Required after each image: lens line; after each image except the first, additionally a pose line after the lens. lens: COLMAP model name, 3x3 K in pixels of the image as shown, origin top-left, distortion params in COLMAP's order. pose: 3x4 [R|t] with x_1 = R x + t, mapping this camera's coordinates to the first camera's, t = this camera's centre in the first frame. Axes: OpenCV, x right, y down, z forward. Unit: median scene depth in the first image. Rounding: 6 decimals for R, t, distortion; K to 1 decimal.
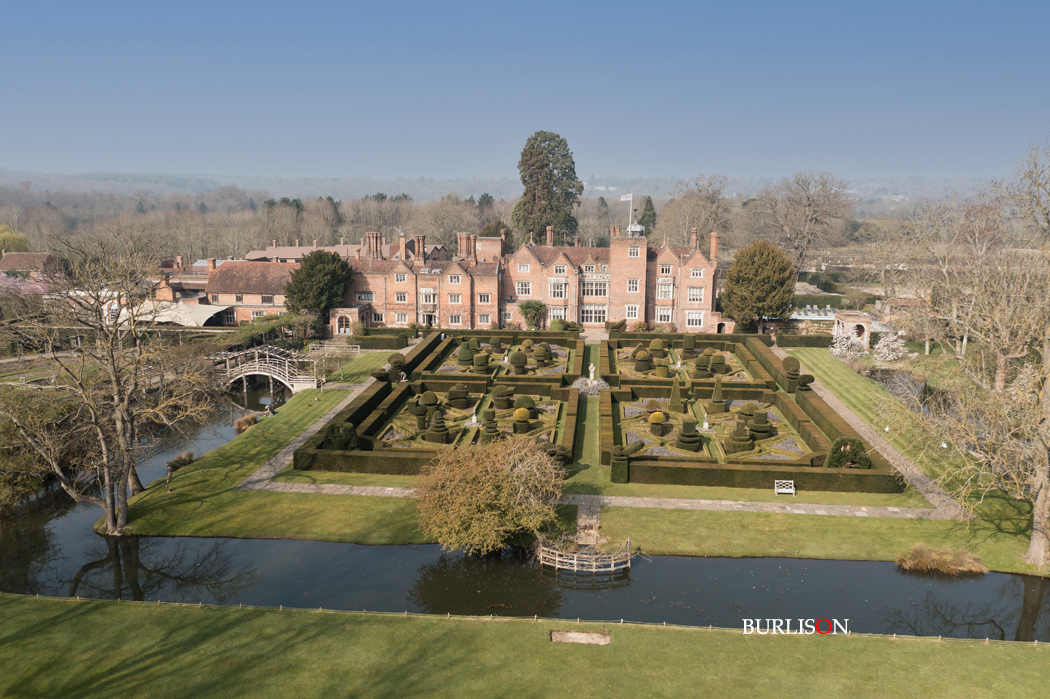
lens RADIAL K [[843.7, 0, 525.0], [0, 843.7, 349.5], [0, 0, 1]] dist [0.010390, 0.004971]
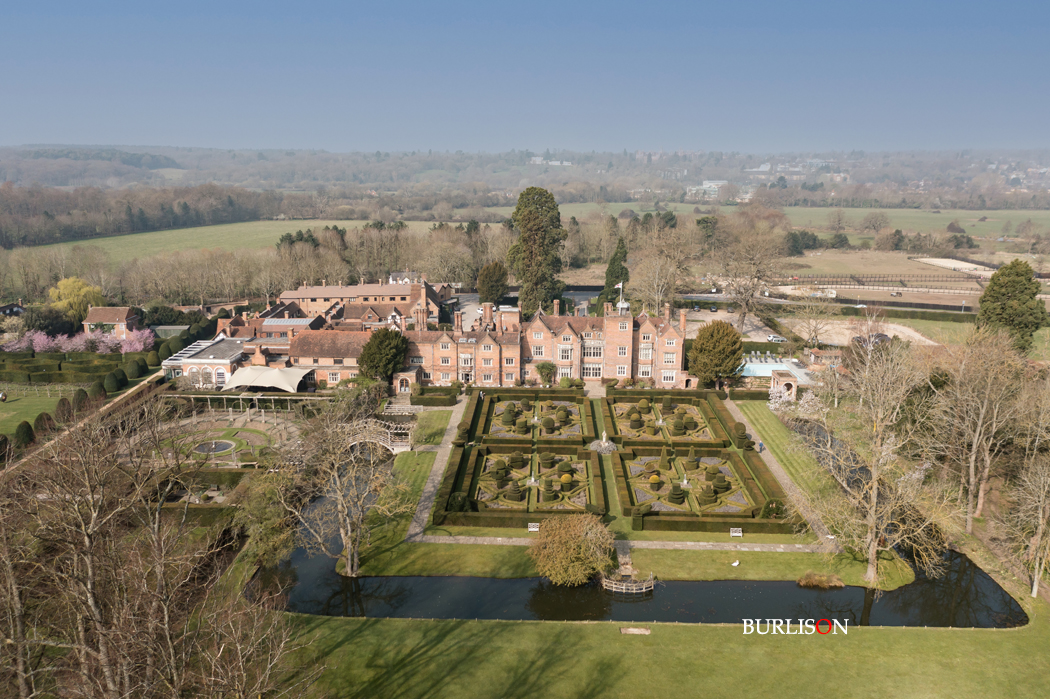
lens RADIAL K [[843.7, 0, 525.0], [0, 843.7, 349.5], [0, 0, 1]] dist [0.010390, 0.004971]
pose [[0.998337, -0.013757, 0.055976, -0.132956], [0.011439, 0.999072, 0.041529, -0.181834], [-0.056495, -0.040820, 0.997568, -0.421025]]
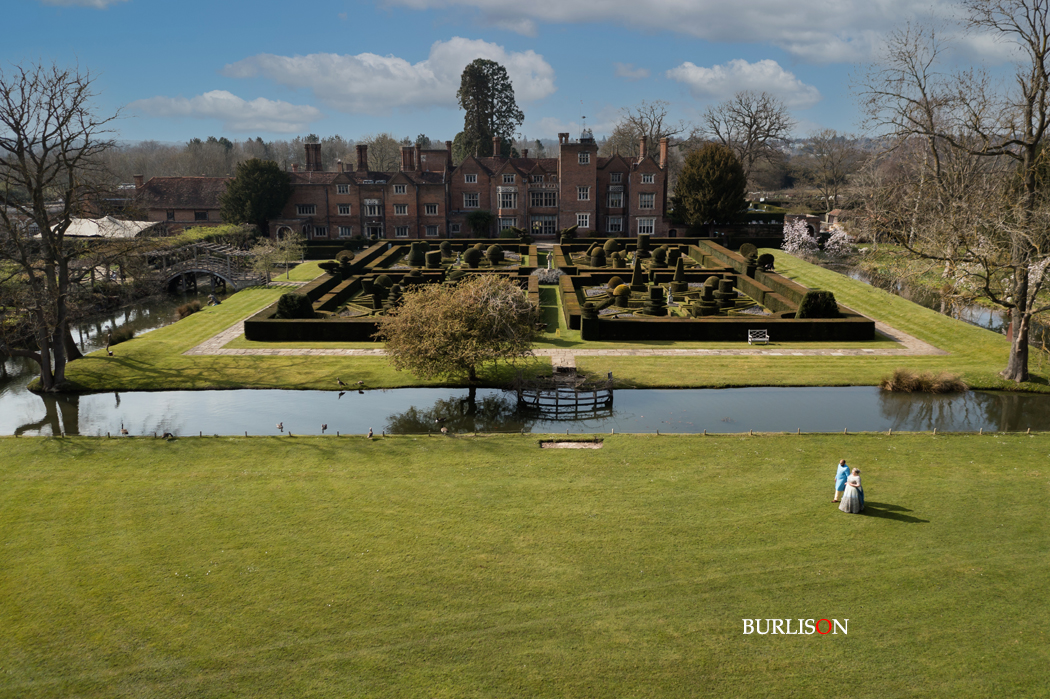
lens RADIAL K [[843.7, 0, 525.0], [0, 843.7, 349.5], [0, 0, 1]] dist [0.010390, 0.004971]
pose [[0.996796, -0.026240, 0.075563, -0.025299], [0.023258, 0.998926, 0.040076, 0.087626], [-0.076533, -0.038190, 0.996335, 0.026967]]
